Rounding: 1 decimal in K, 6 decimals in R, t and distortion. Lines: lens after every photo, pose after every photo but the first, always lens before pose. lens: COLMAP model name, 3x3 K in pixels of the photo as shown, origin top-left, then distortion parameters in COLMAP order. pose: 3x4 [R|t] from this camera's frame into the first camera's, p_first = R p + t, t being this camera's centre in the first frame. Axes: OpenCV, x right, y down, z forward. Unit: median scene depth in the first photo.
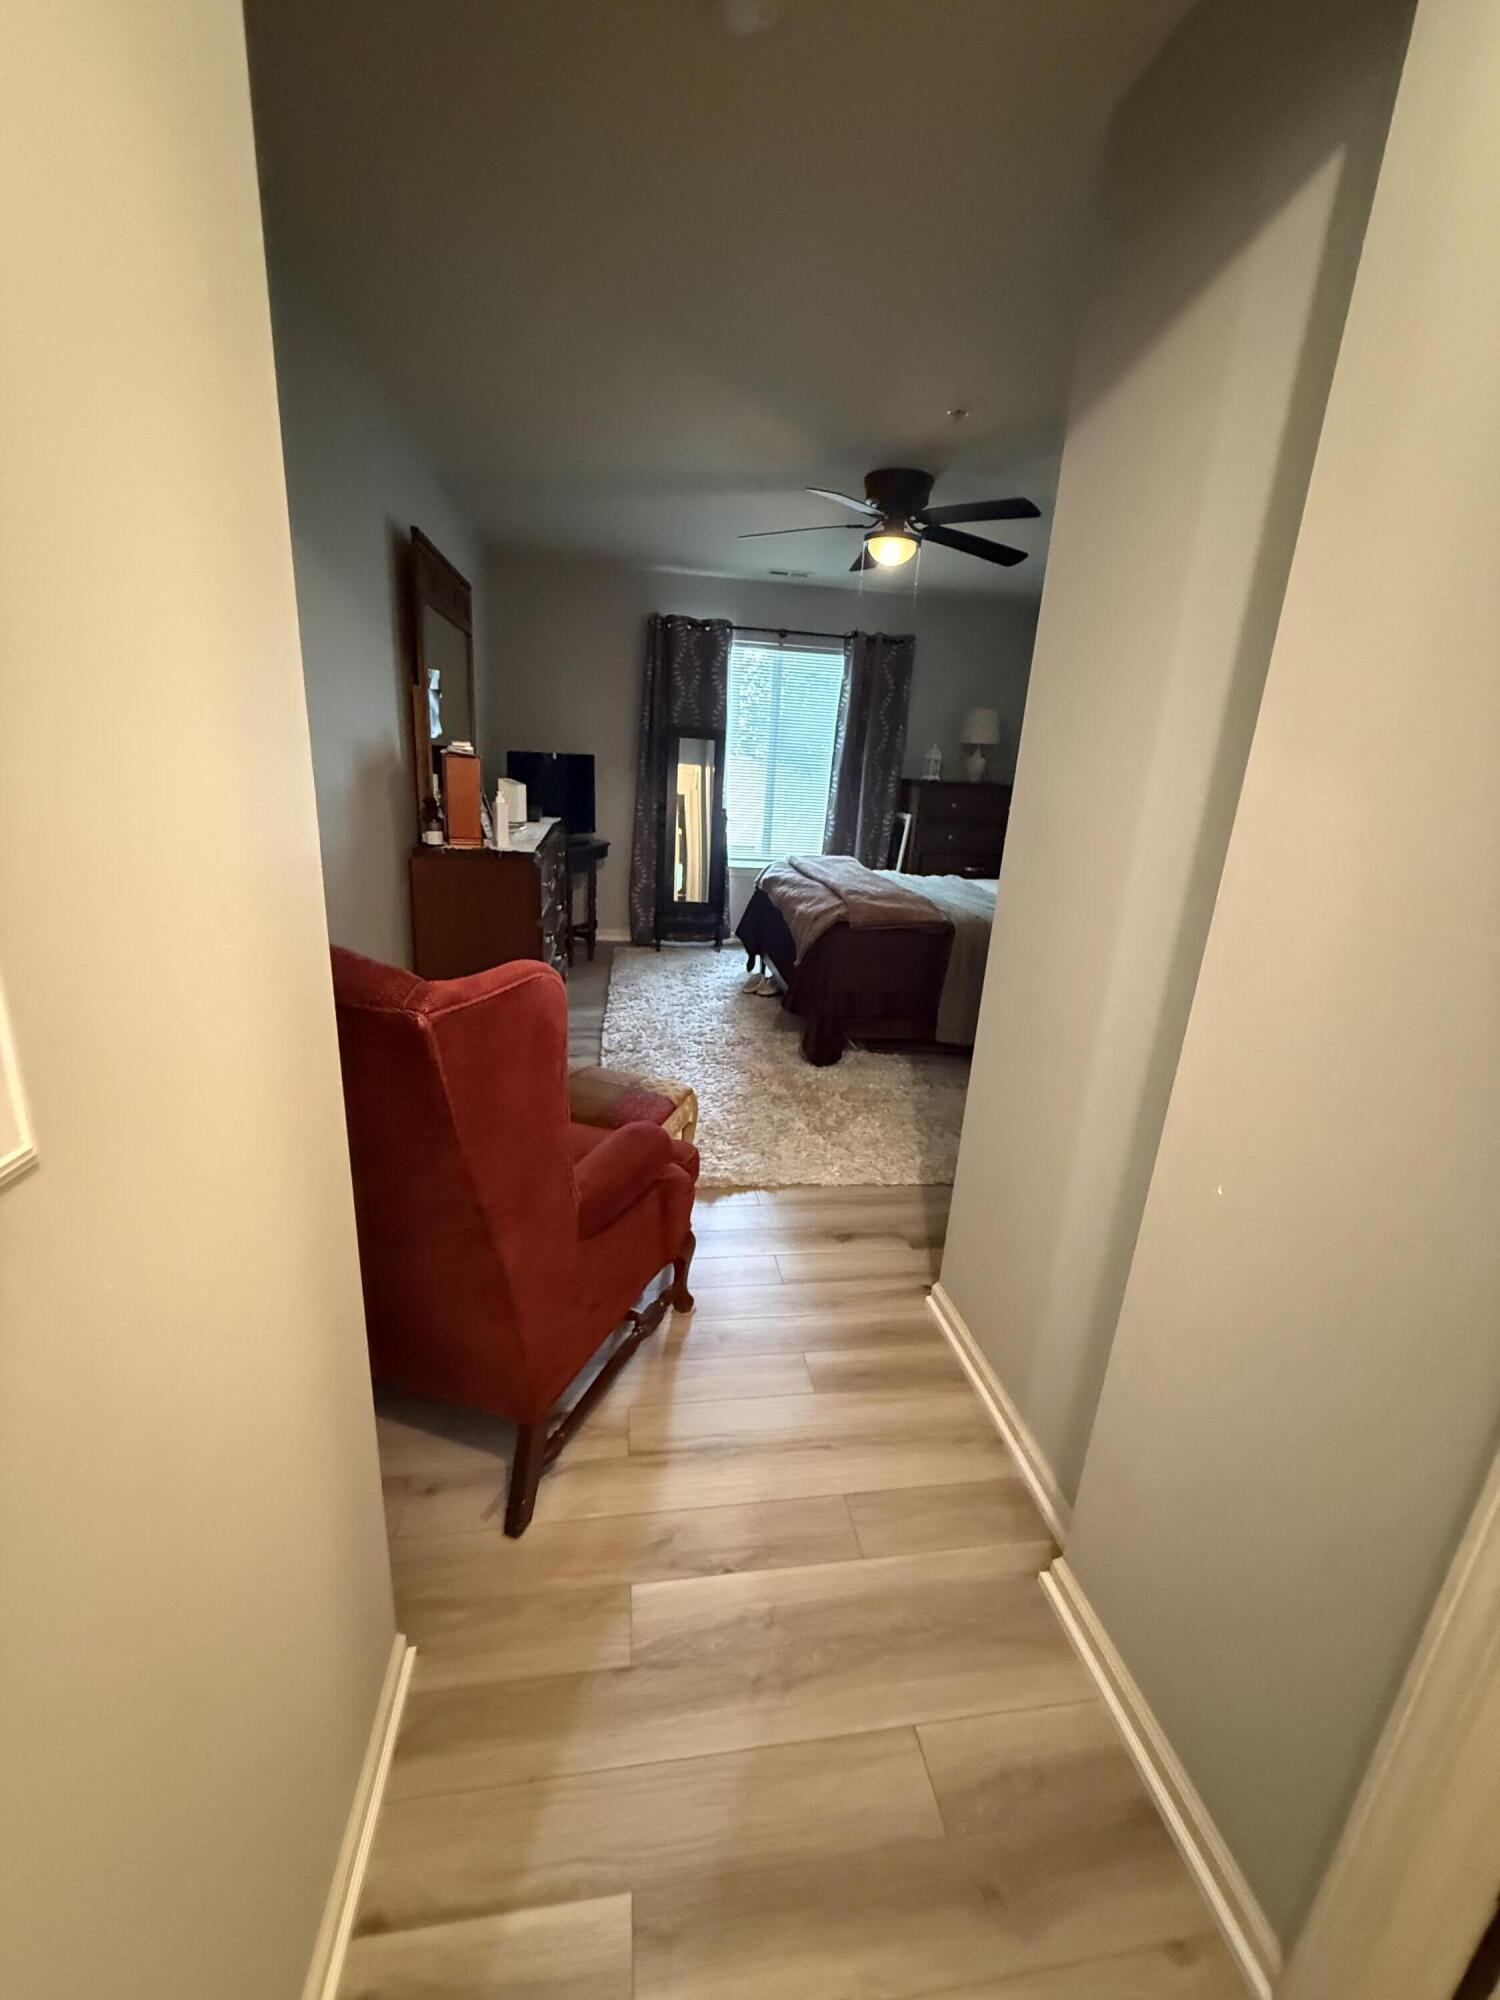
lens RADIAL K [[793.9, 0, 750.7], [0, 793.9, 994.0], [0, 0, 1]] dist [0.000674, -0.000006]
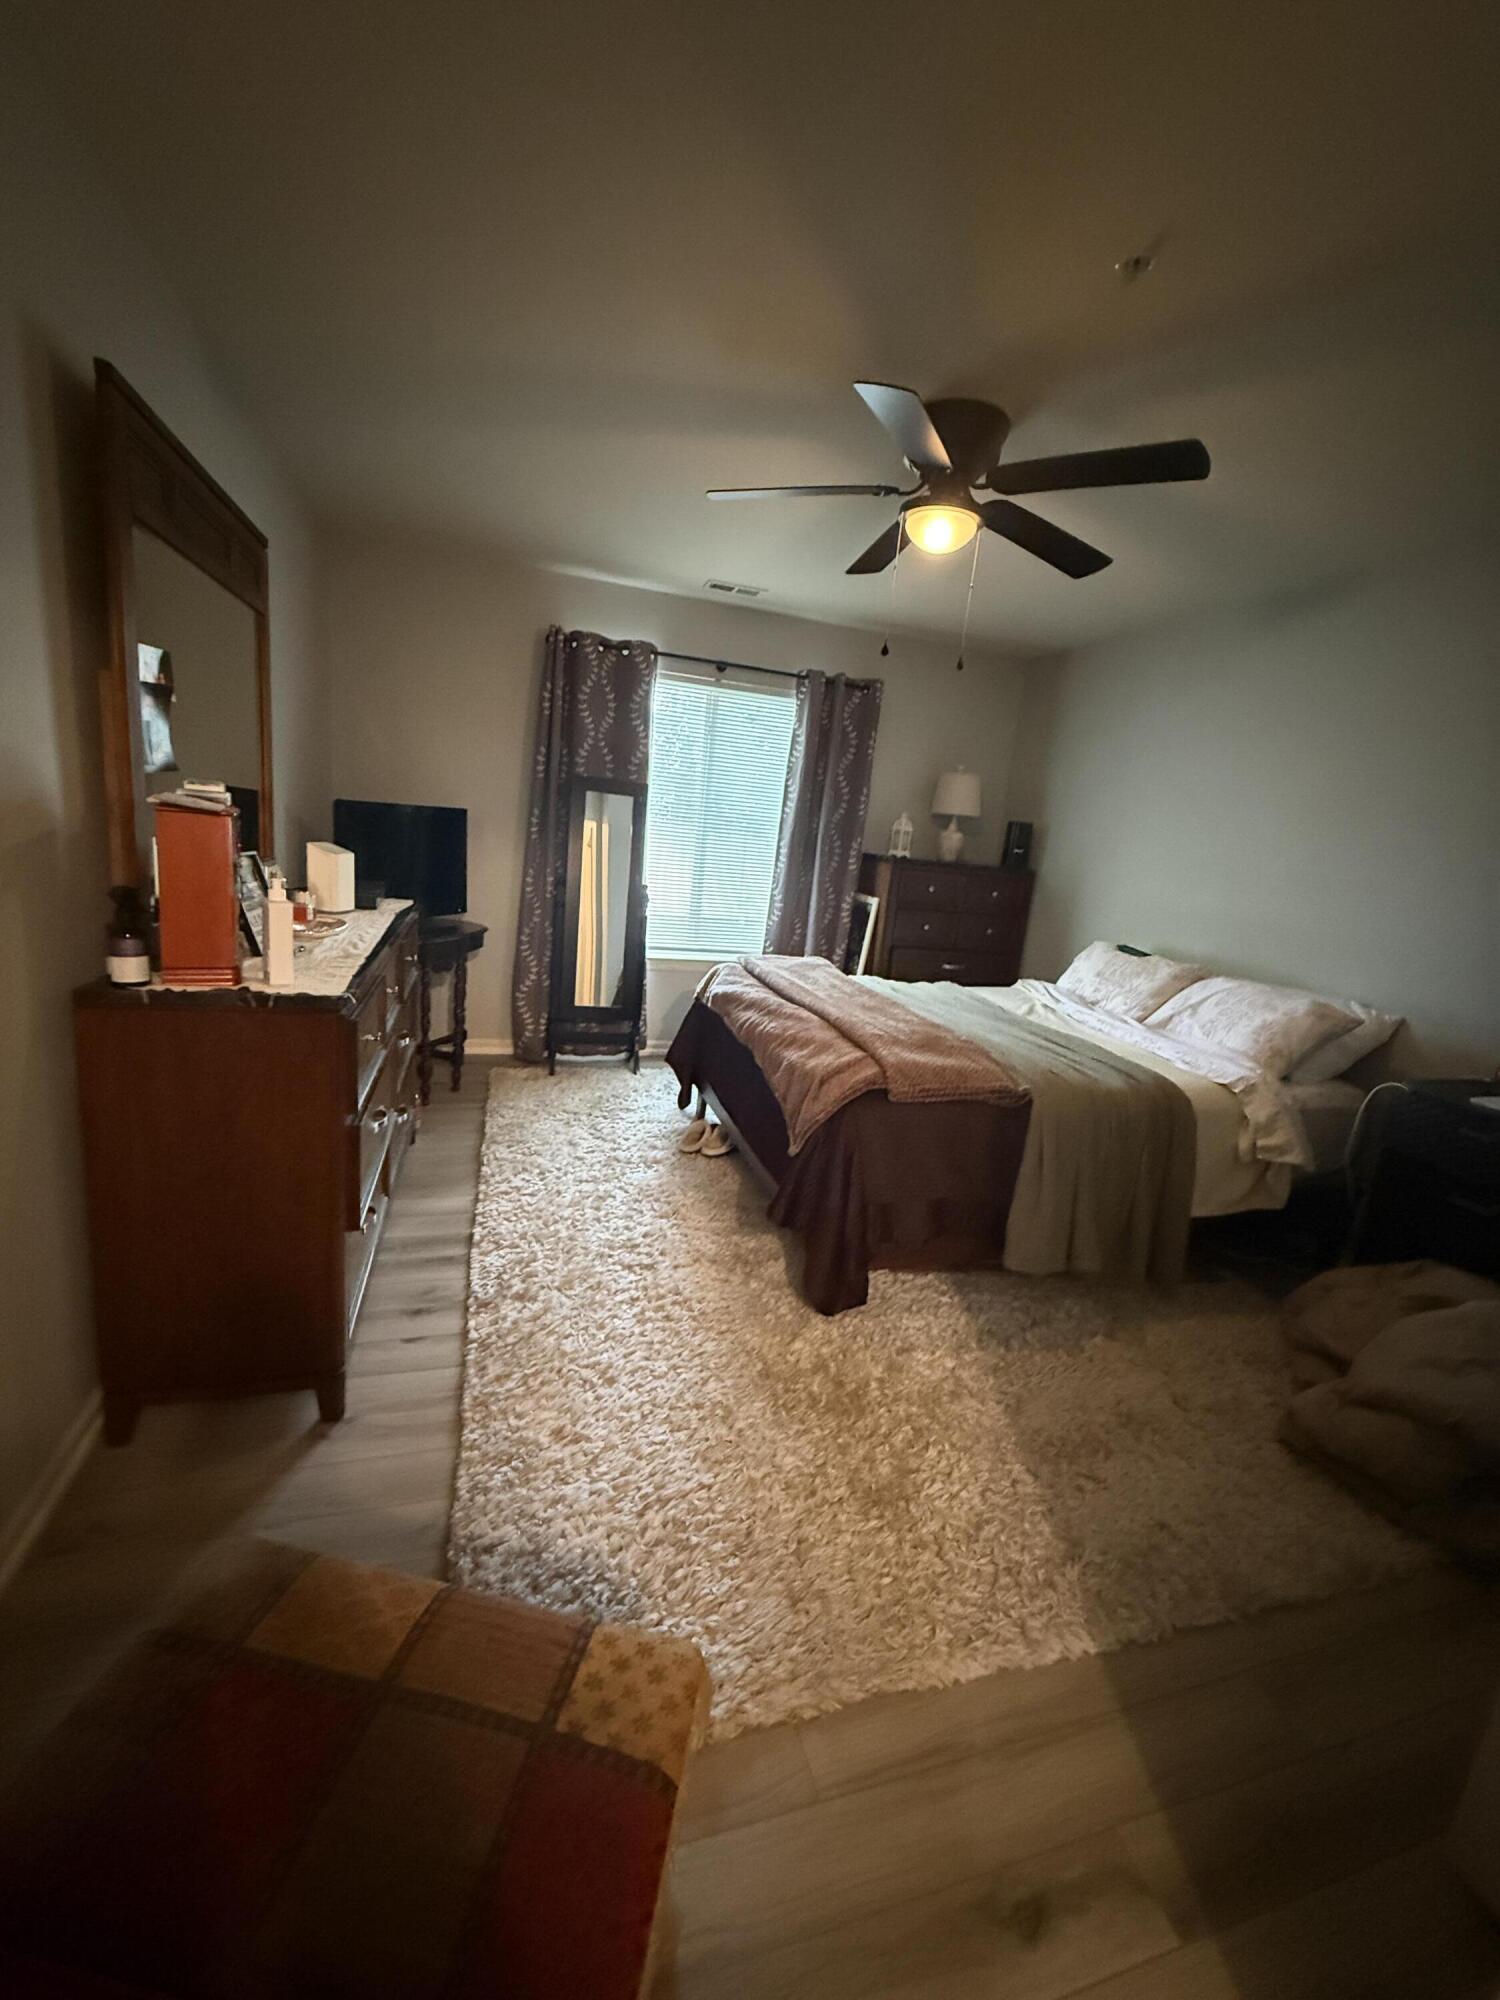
lens RADIAL K [[793.9, 0, 750.7], [0, 793.9, 994.0], [0, 0, 1]] dist [0.000674, -0.000006]
pose [[0.988440, 0.006955, 0.151454, -0.050374], [0.003090, 0.997816, -0.065988, -0.084897], [-0.151582, 0.065693, 0.986259, 0.259946]]
